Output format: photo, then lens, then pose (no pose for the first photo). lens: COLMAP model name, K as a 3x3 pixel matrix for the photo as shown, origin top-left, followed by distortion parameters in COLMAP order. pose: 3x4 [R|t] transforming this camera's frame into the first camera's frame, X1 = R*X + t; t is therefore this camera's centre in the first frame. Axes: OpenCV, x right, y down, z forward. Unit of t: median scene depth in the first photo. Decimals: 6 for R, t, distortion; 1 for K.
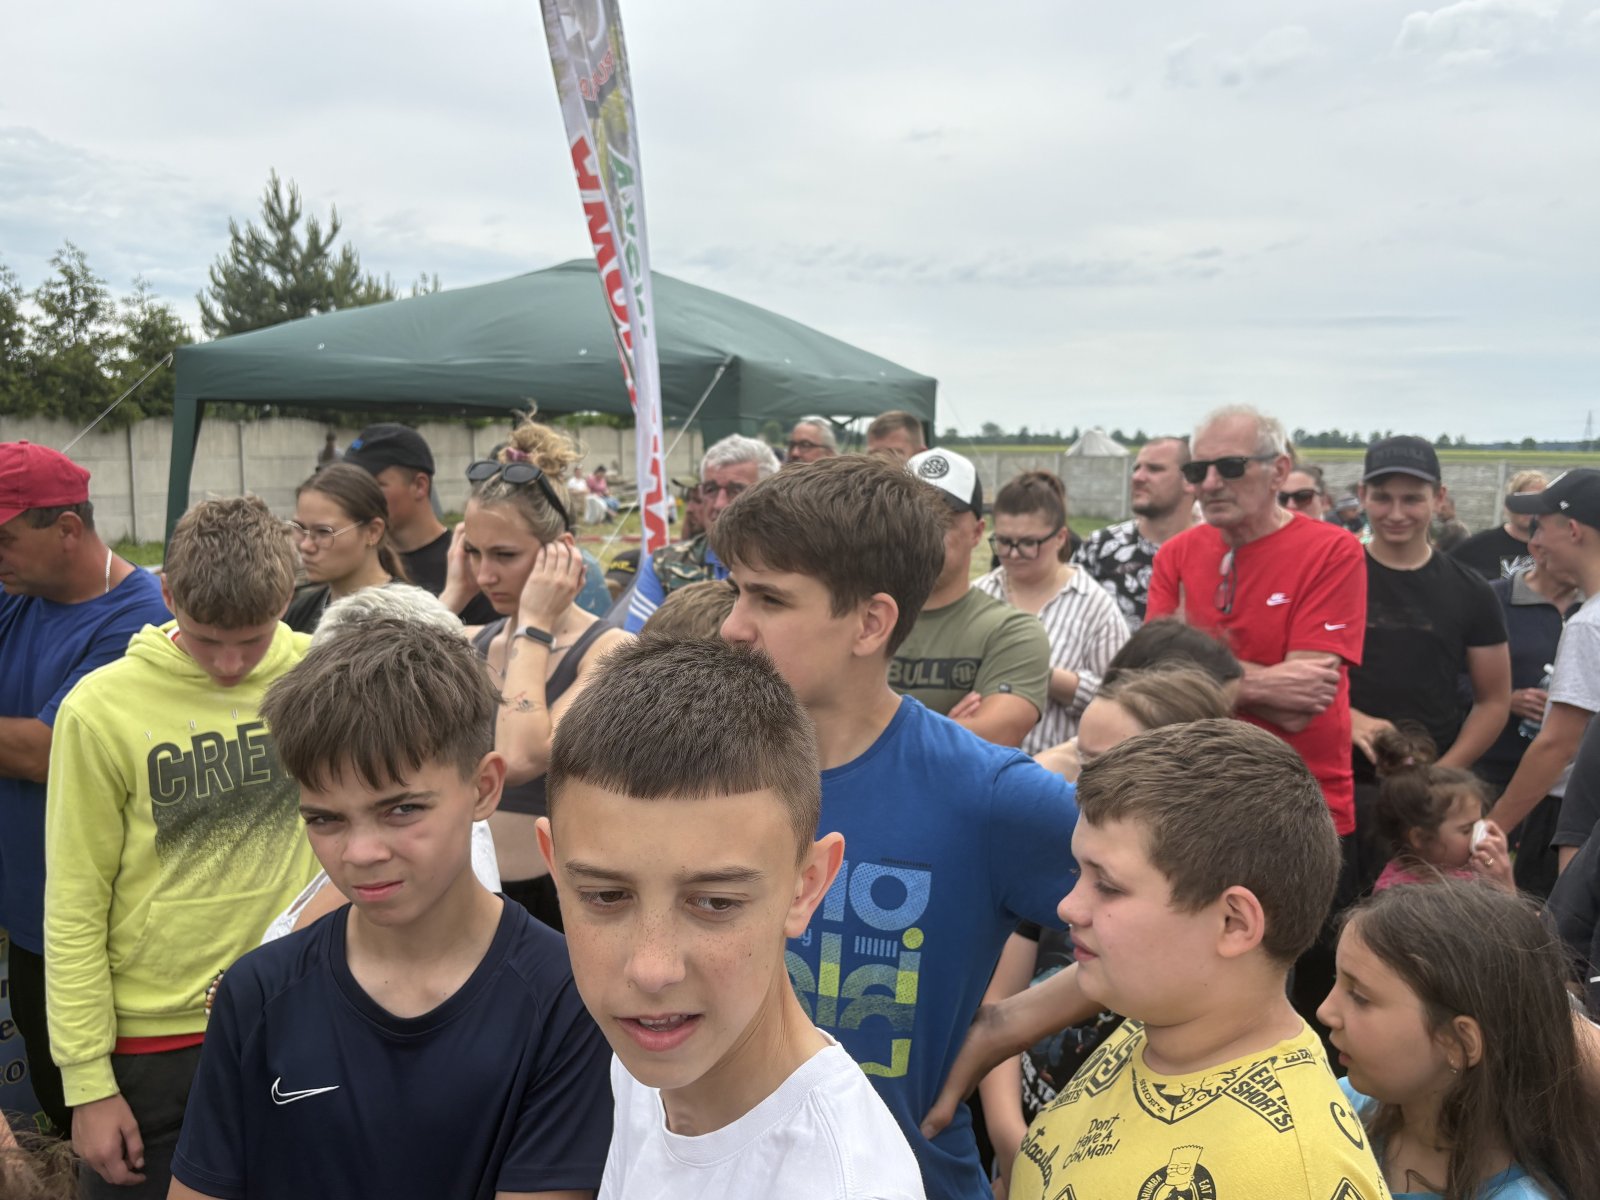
lens RADIAL K [[1247.0, 0, 804.3], [0, 1247.0, 591.0], [0, 0, 1]] dist [0.017312, 0.001096]
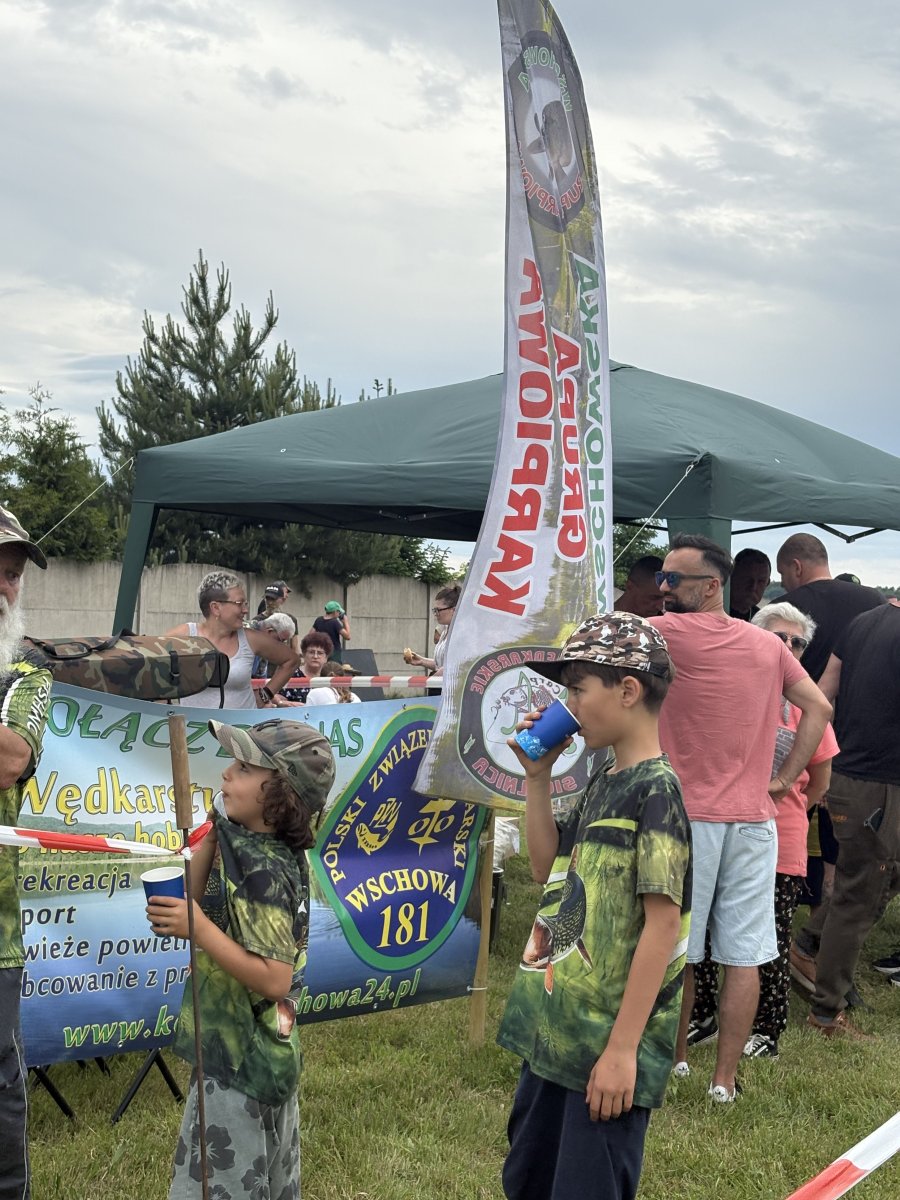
lens RADIAL K [[2314.3, 0, 450.0], [0, 2314.3, 600.0], [0, 0, 1]] dist [0.315495, -0.483749]
pose [[0.970436, 0.011512, -0.241084, 0.083967], [-0.048589, 0.987730, -0.148420, 0.089252], [0.236417, 0.155746, 0.959088, -0.333250]]
